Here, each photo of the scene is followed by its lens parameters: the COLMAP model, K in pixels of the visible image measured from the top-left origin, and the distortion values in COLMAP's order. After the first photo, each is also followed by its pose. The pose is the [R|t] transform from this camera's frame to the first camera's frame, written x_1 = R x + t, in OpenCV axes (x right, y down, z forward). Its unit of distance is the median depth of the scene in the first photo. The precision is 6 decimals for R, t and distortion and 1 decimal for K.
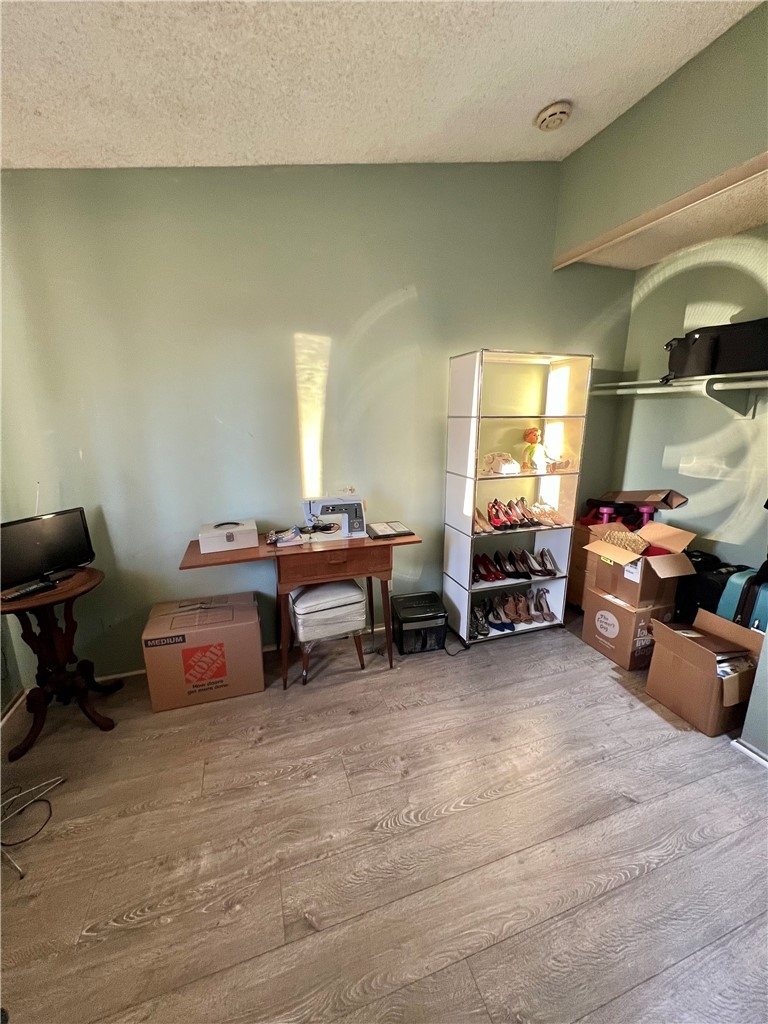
lens RADIAL K [[413.3, 0, 384.0], [0, 413.3, 512.0], [0, 0, 1]] dist [0.000972, 0.000891]
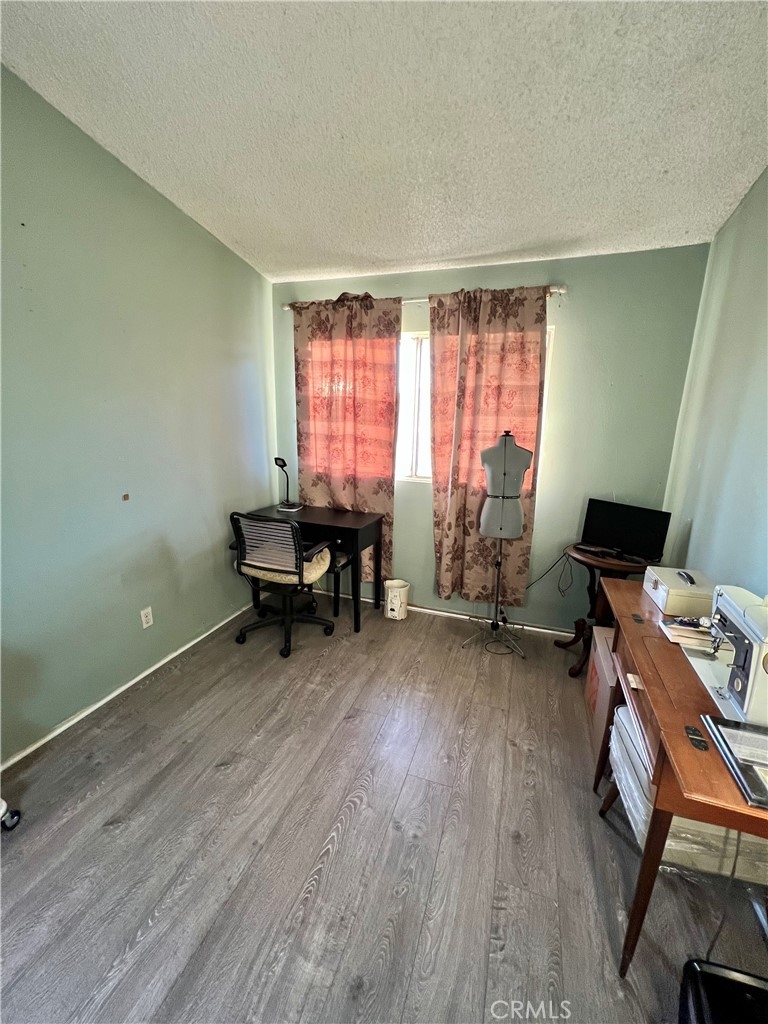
lens RADIAL K [[413.3, 0, 384.0], [0, 413.3, 512.0], [0, 0, 1]] dist [0.000972, 0.000891]
pose [[-0.617796, 0.168253, -0.768127, 0.505899], [-0.197912, 0.912124, 0.358972, -0.235127], [0.761025, 0.373793, -0.530208, 0.948601]]
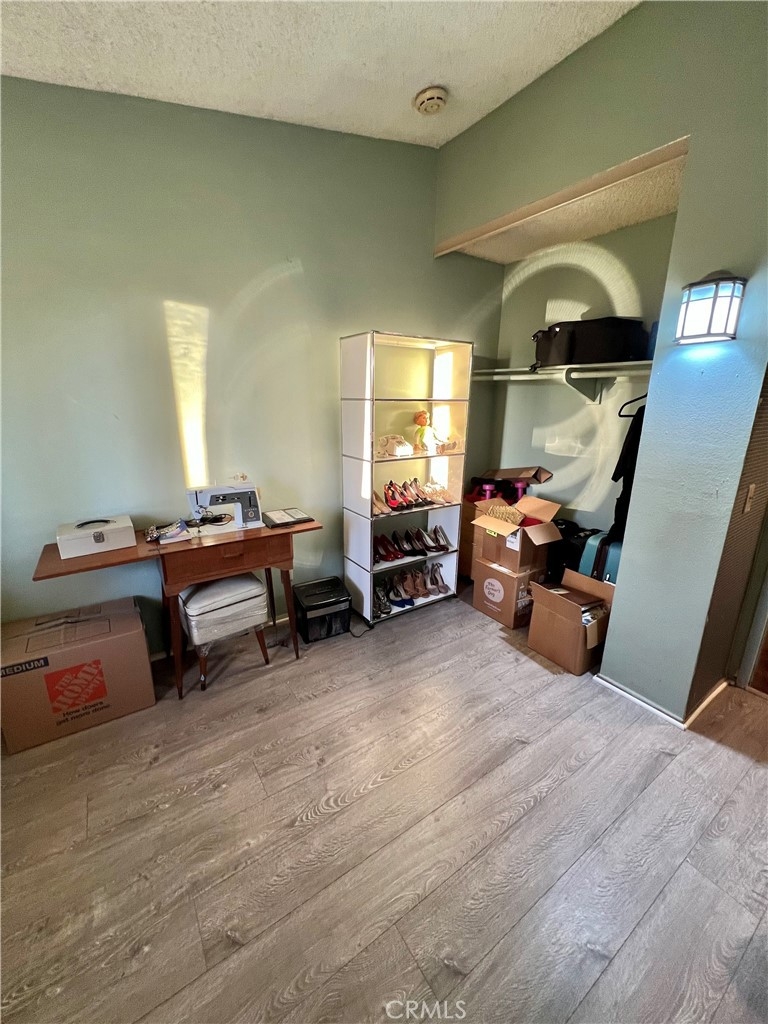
lens RADIAL K [[413.3, 0, 384.0], [0, 413.3, 512.0], [0, 0, 1]] dist [0.000972, 0.000891]
pose [[0.964556, -0.057879, 0.257451, -0.019156], [0.047406, 0.997783, 0.046708, -0.003794], [-0.259584, -0.032848, 0.965162, 0.018312]]
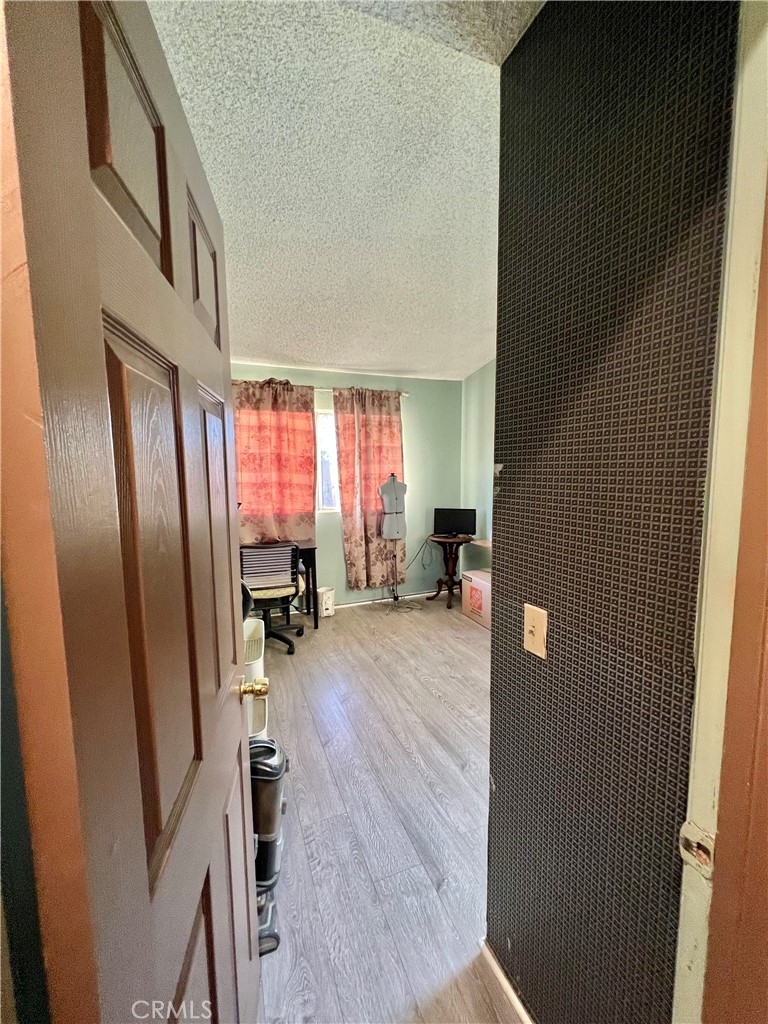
lens RADIAL K [[412.1, 0, 384.0], [0, 412.1, 512.0], [0, 0, 1]] dist [-0.000117, 0.000007]
pose [[0.044372, 0.108651, -0.993089, 1.284773], [-0.217765, 0.971216, 0.096528, -0.093708], [0.974992, 0.211977, 0.066755, 0.378053]]
